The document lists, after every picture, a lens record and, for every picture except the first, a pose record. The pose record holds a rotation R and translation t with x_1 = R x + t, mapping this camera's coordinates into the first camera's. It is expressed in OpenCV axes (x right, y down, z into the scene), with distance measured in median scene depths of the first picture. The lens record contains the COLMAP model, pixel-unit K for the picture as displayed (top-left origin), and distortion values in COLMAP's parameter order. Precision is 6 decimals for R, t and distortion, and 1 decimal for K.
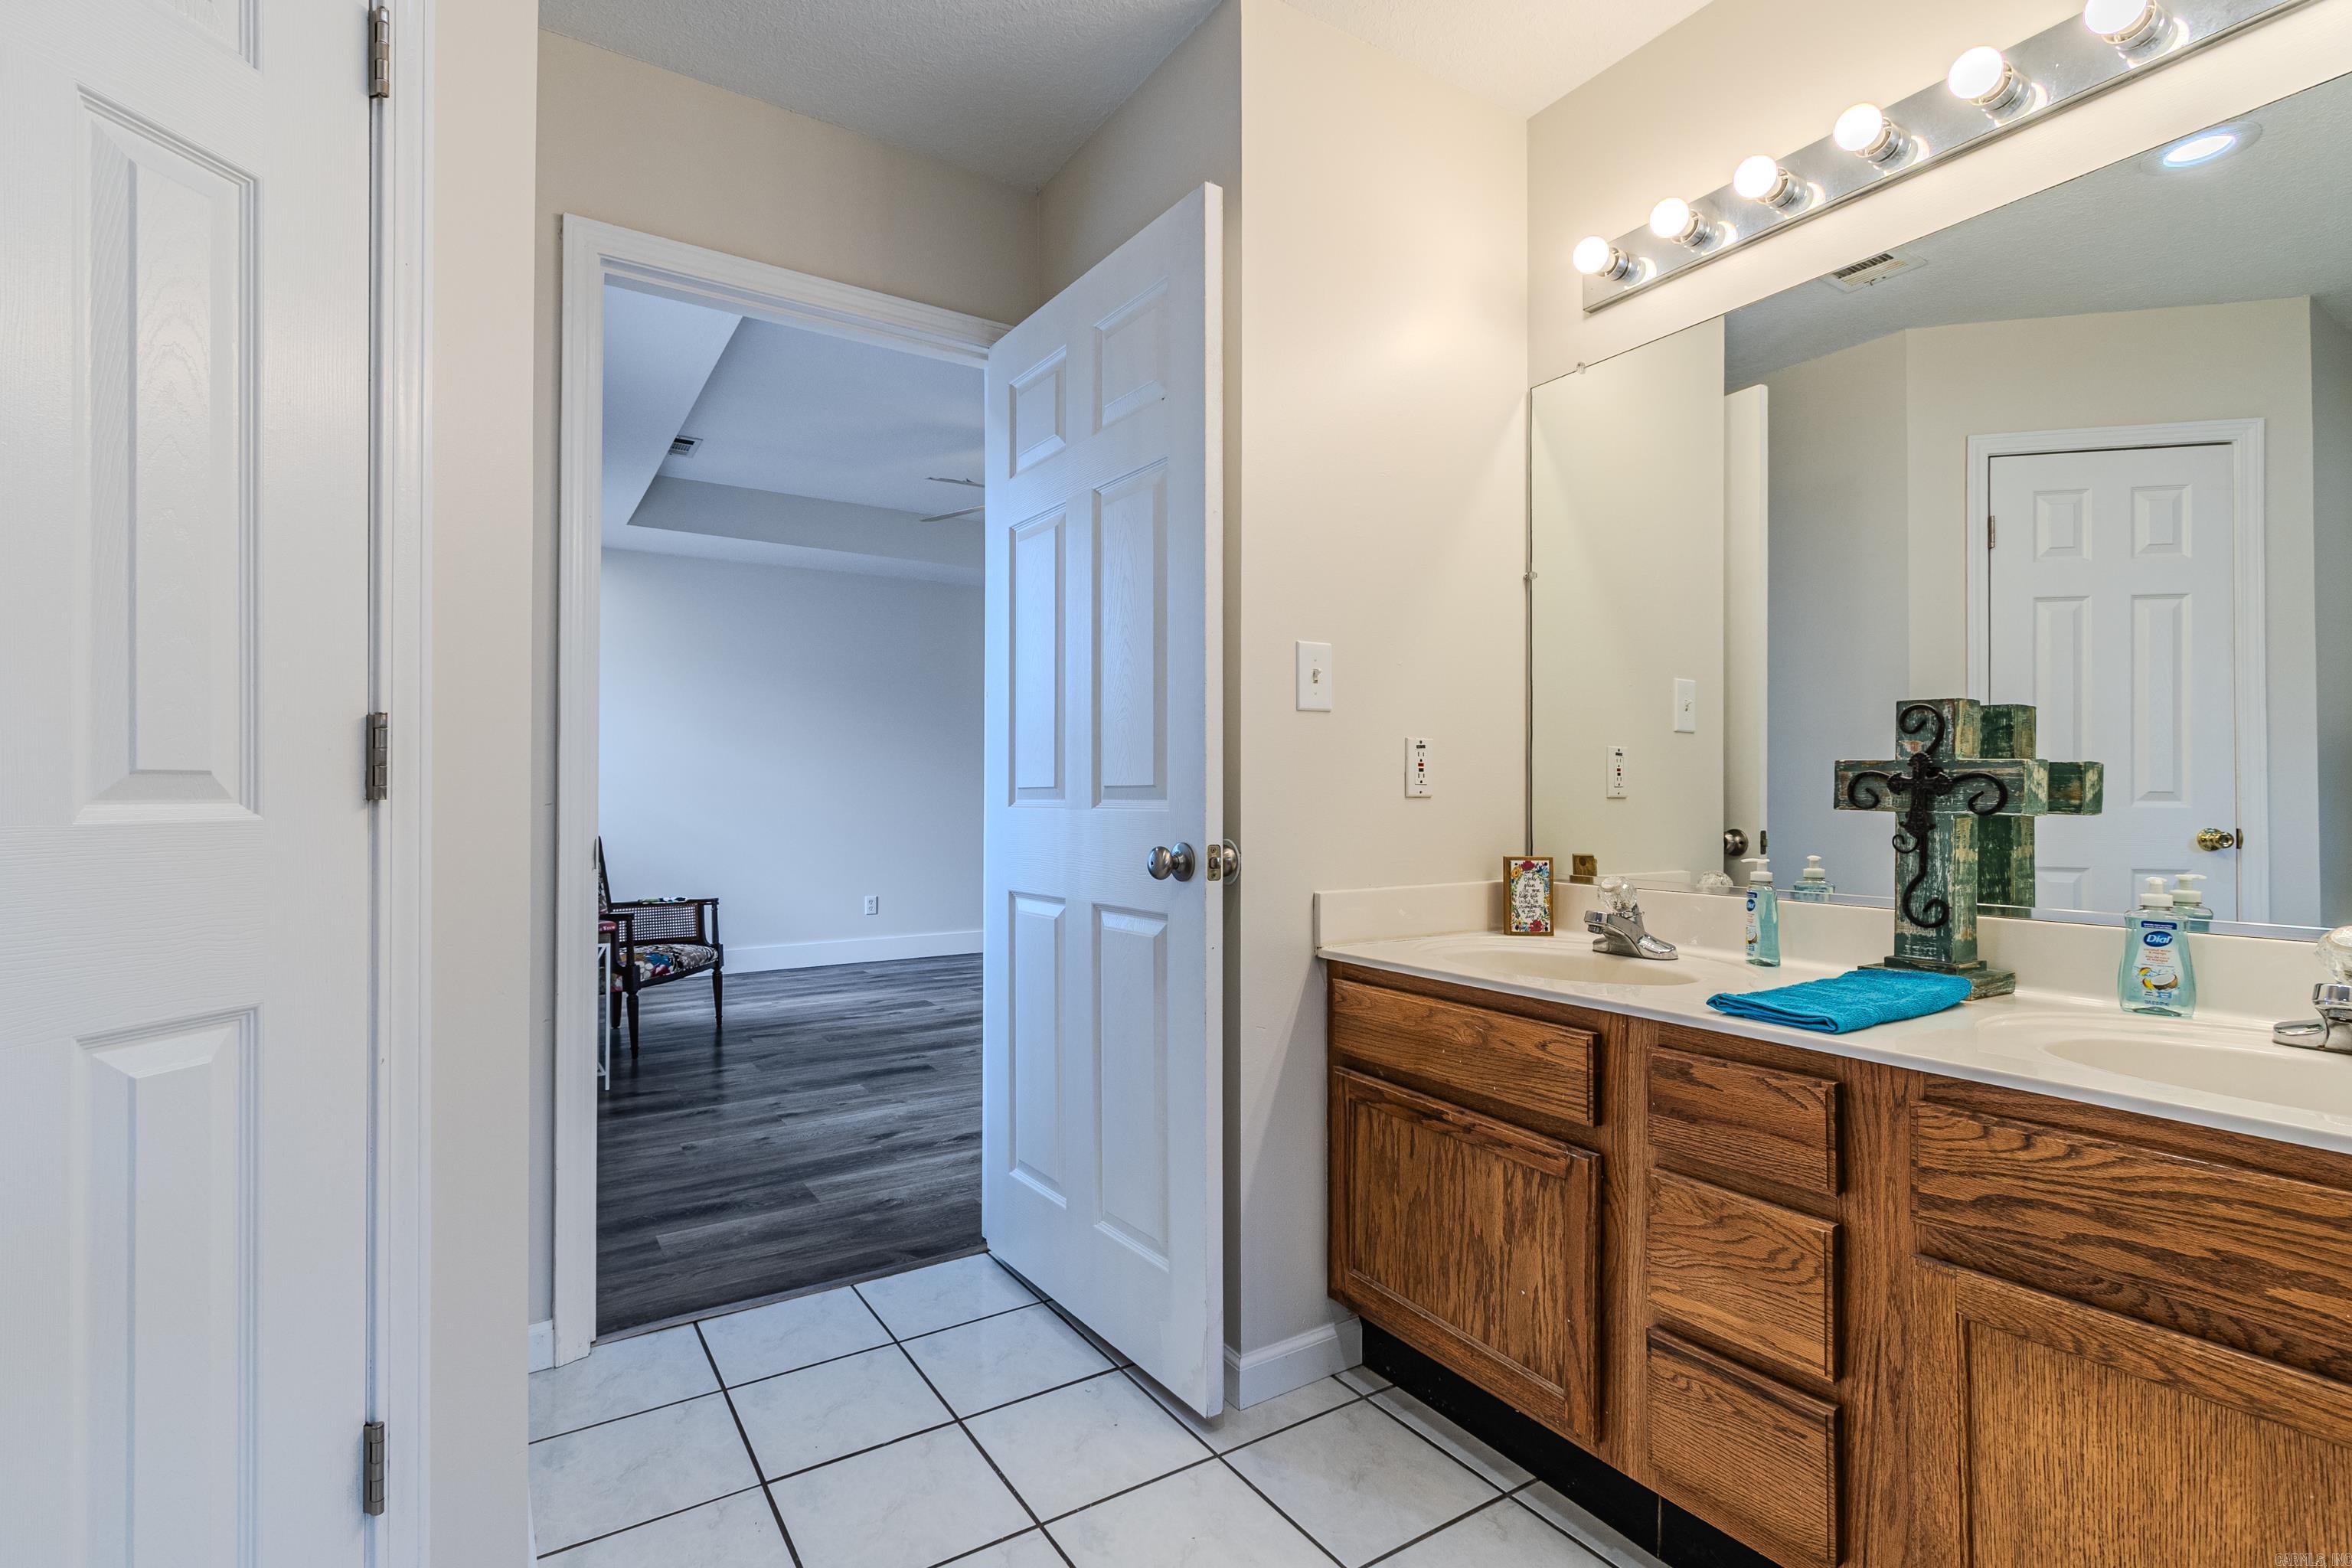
lens RADIAL K [[1080.0, 0, 1176.0], [0, 1080.0, 784.0], [0, 0, 1]] dist [0.003716, -0.000304]
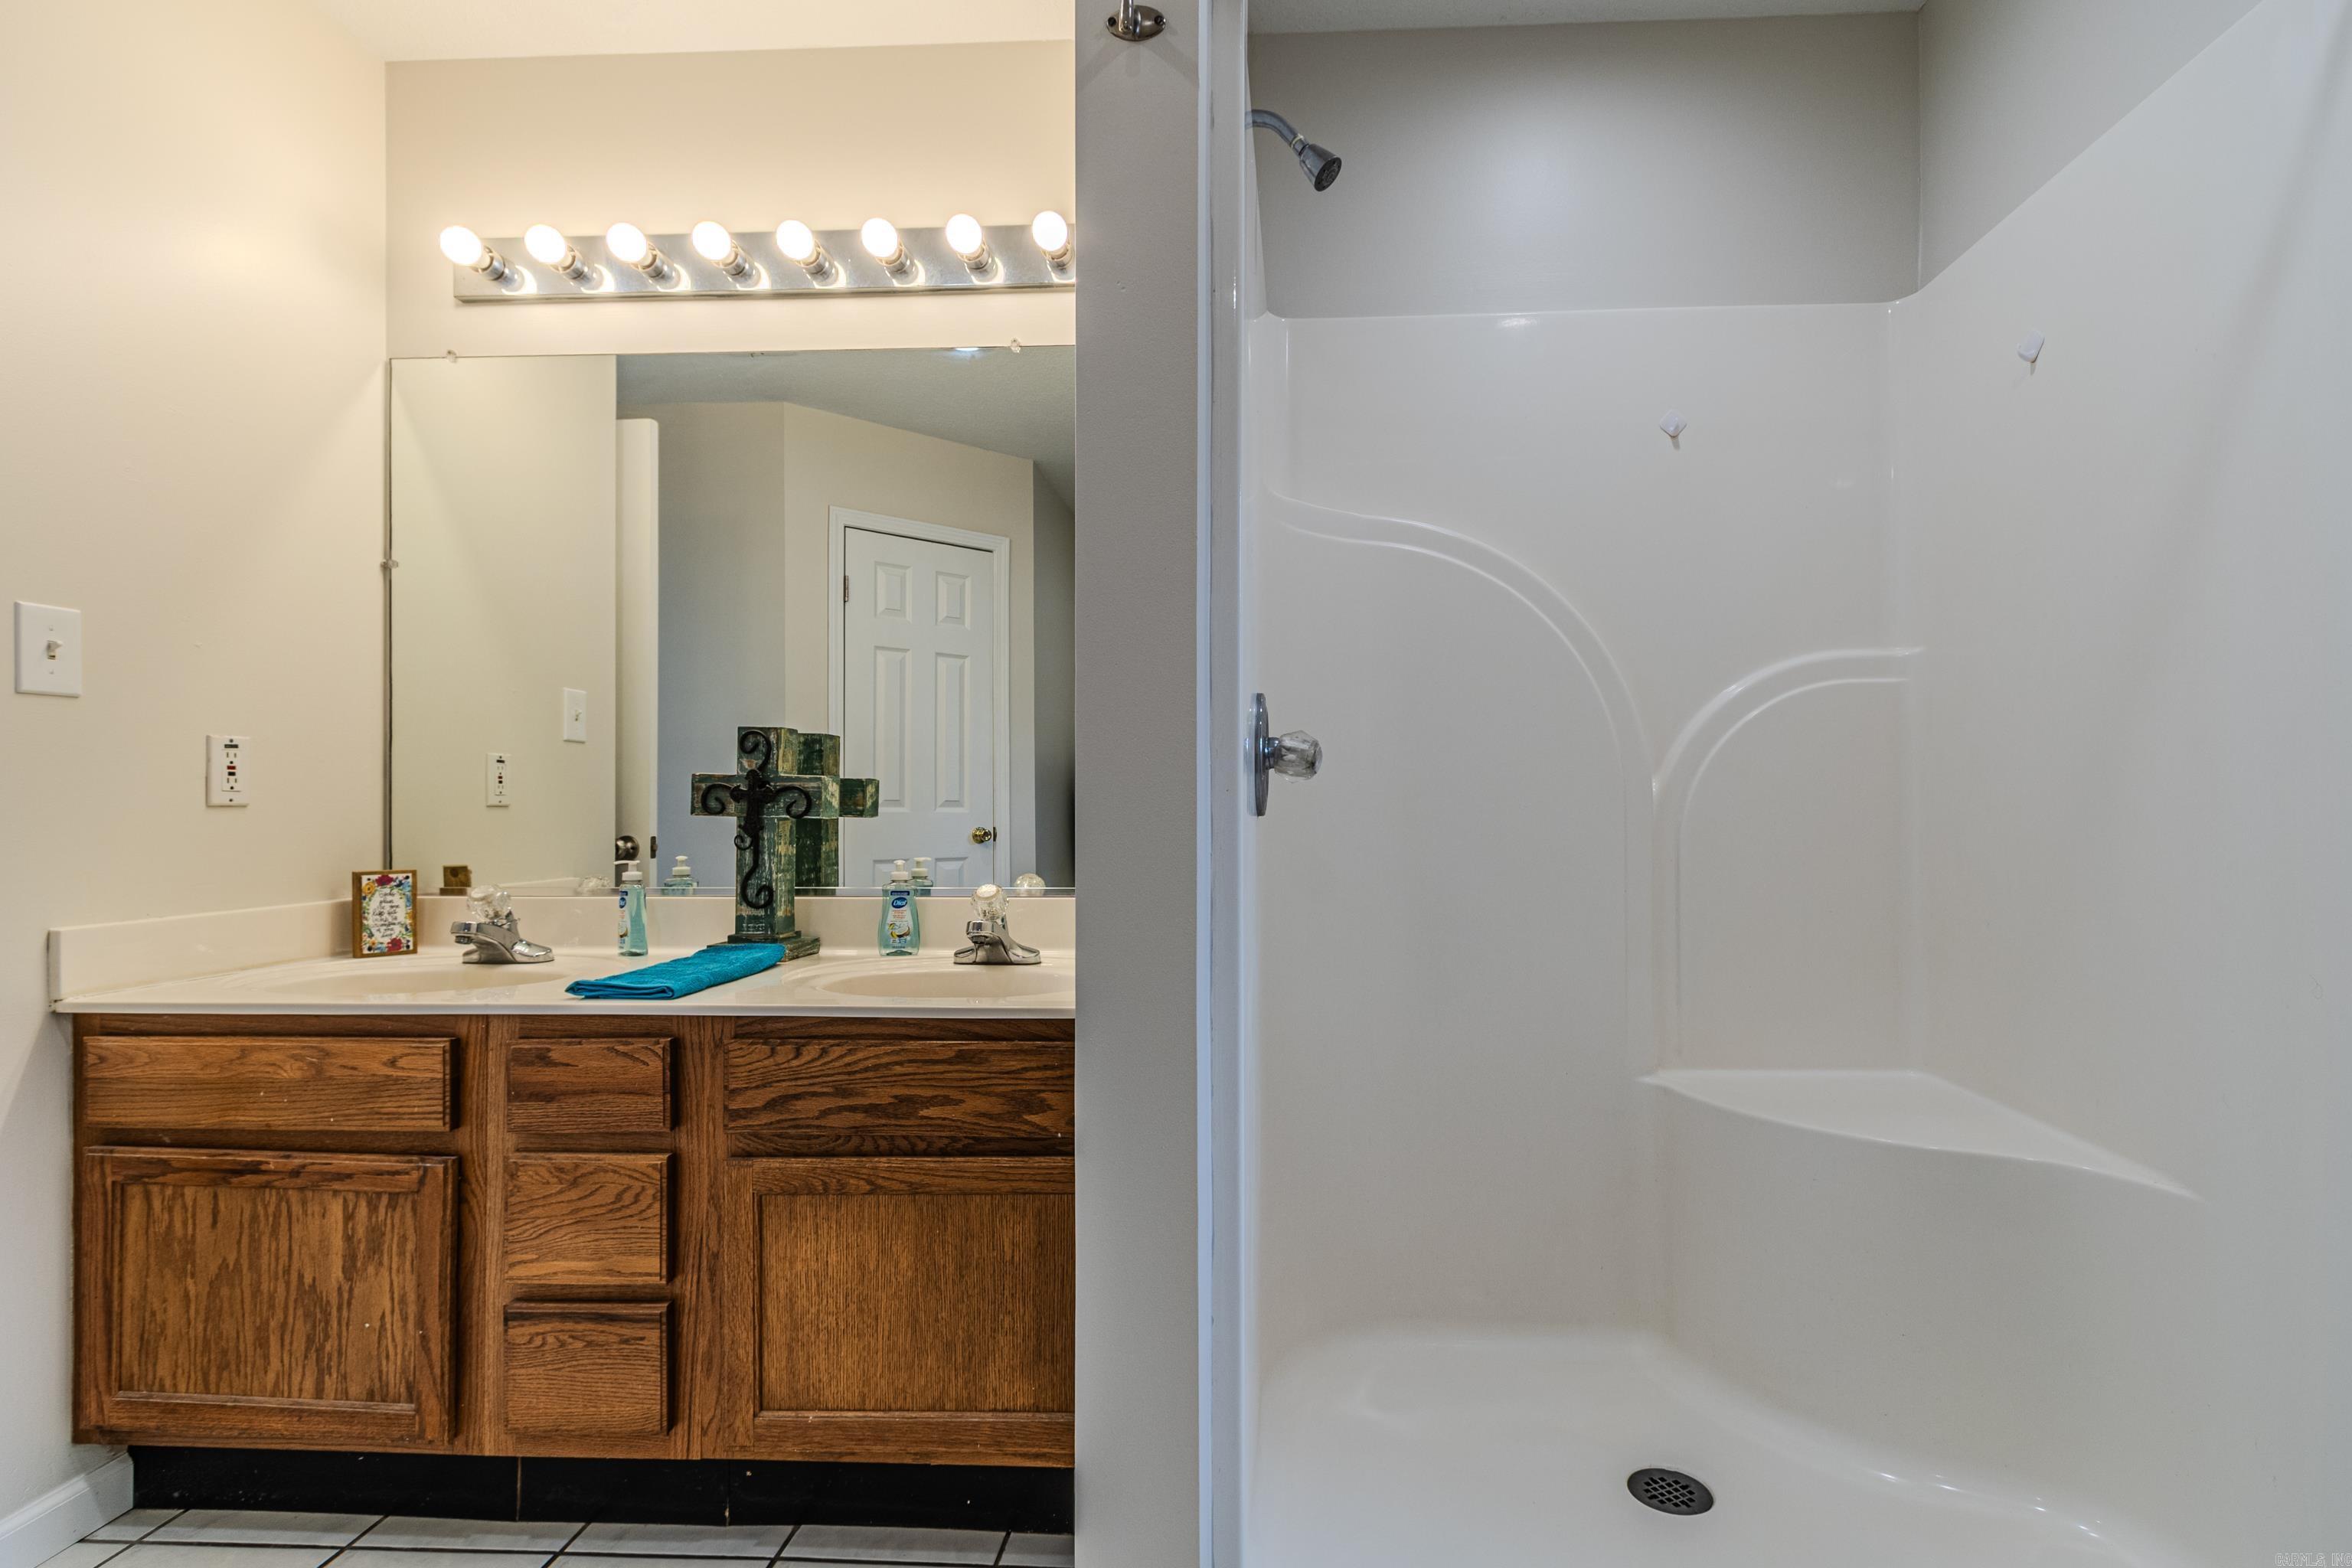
lens RADIAL K [[1068.7, 0, 1186.3], [0, 1068.7, 802.2], [0, 0, 1]] dist [0.007821, -0.003487]
pose [[0.585490, -0.000528, 0.810680, -0.021405], [-0.006821, 0.999961, 0.005578, -0.001010], [-0.810651, -0.008796, 0.585463, -0.127434]]
